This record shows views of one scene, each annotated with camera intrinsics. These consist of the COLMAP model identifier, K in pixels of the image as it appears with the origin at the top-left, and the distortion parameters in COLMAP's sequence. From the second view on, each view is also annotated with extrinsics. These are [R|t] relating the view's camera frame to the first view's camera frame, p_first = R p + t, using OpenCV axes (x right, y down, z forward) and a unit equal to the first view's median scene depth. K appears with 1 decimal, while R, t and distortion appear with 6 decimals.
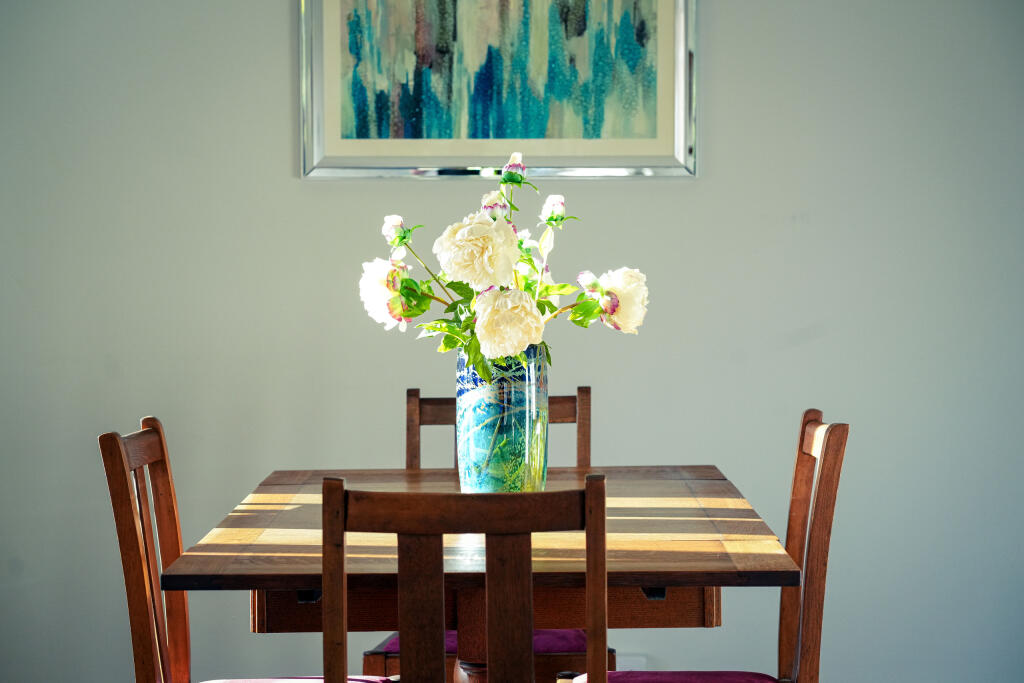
lens RADIAL K [[2512.1, 0, 512.0], [0, 2512.1, 341.5], [0, 0, 1]] dist [0.305730, 0.065825]
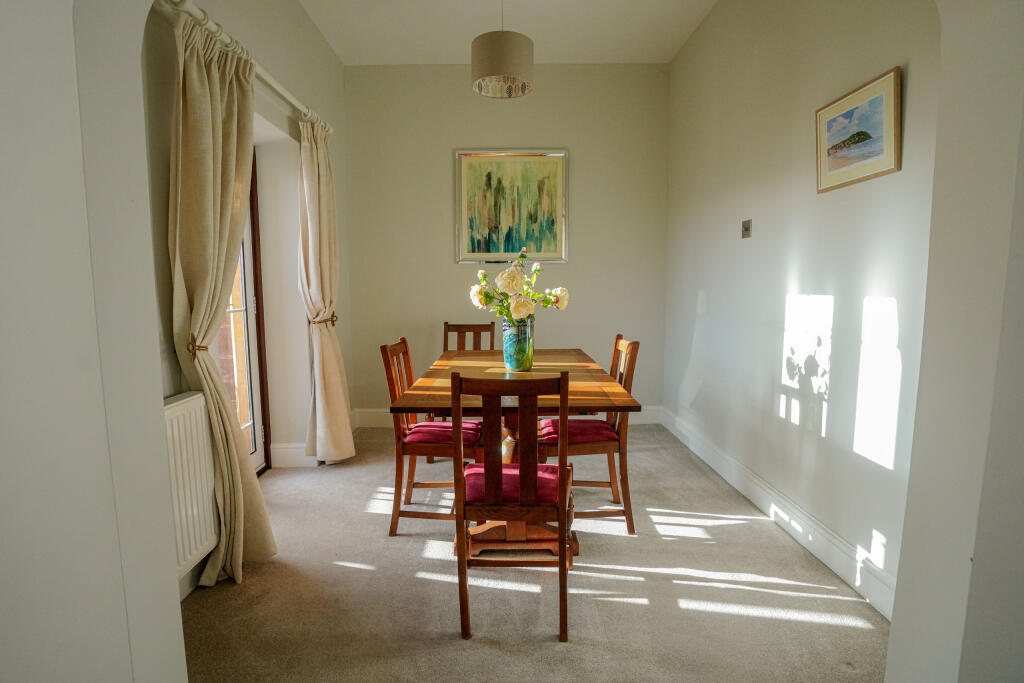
lens RADIAL K [[478.2, 0, 512.0], [0, 478.2, 341.5], [0, 0, 1]] dist [-0.000178, -0.000007]
pose [[0.999940, -0.001959, 0.010774, -0.017047], [0.001168, 0.997337, 0.072915, -0.007028], [-0.010888, -0.072898, 0.997280, 0.426975]]
